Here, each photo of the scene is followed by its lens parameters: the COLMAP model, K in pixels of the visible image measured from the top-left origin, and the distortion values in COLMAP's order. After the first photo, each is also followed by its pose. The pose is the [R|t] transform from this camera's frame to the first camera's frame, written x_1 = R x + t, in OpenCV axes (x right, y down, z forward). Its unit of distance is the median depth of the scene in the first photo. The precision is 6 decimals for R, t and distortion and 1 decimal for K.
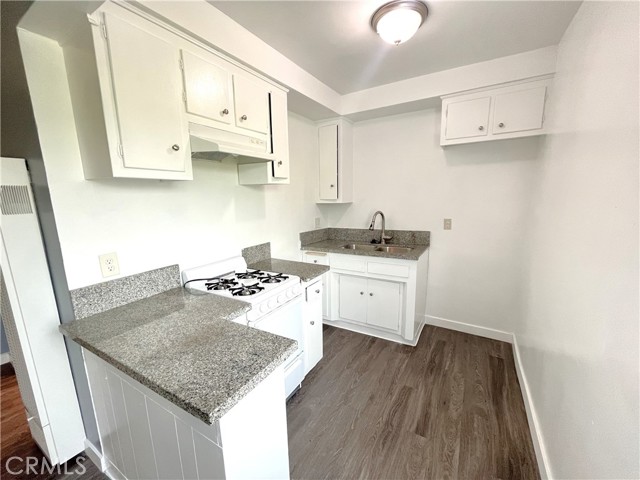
lens RADIAL K [[260.9, 0, 321.1], [0, 260.9, 243.8], [0, 0, 1]] dist [-0.001063, -0.000008]
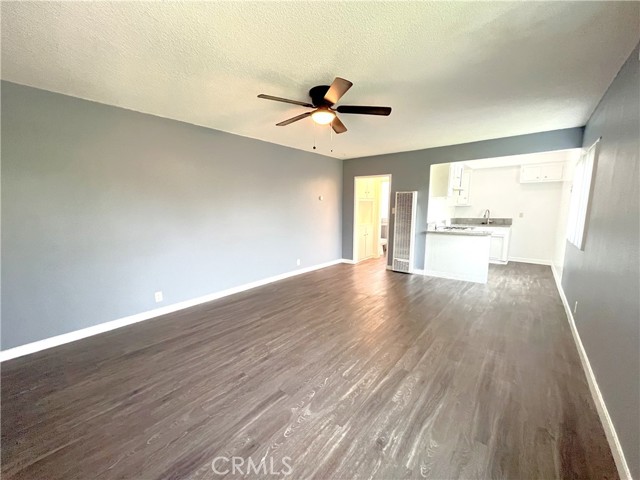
lens RADIAL K [[260.9, 0, 320.9], [0, 260.9, 241.7], [0, 0, 1]] dist [-0.001063, -0.000008]
pose [[0.988967, 0.041567, -0.142185, -0.916806], [-0.048756, 0.997683, -0.047454, 0.349384], [0.139883, 0.053863, 0.988702, -1.497496]]
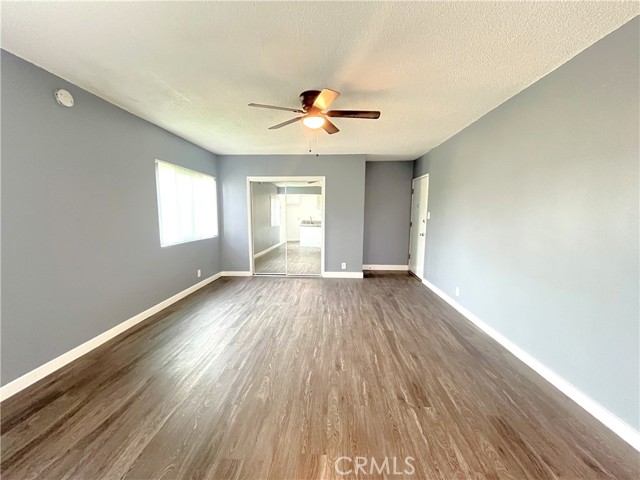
lens RADIAL K [[260.9, 0, 321.2], [0, 260.9, 240.0], [0, 0, 1]] dist [-0.001063, -0.000008]
pose [[-0.885408, 0.072949, -0.459055, -0.617689], [-0.066670, 0.957465, 0.280743, 0.005147], [0.460008, 0.279177, -0.842883, 0.314027]]
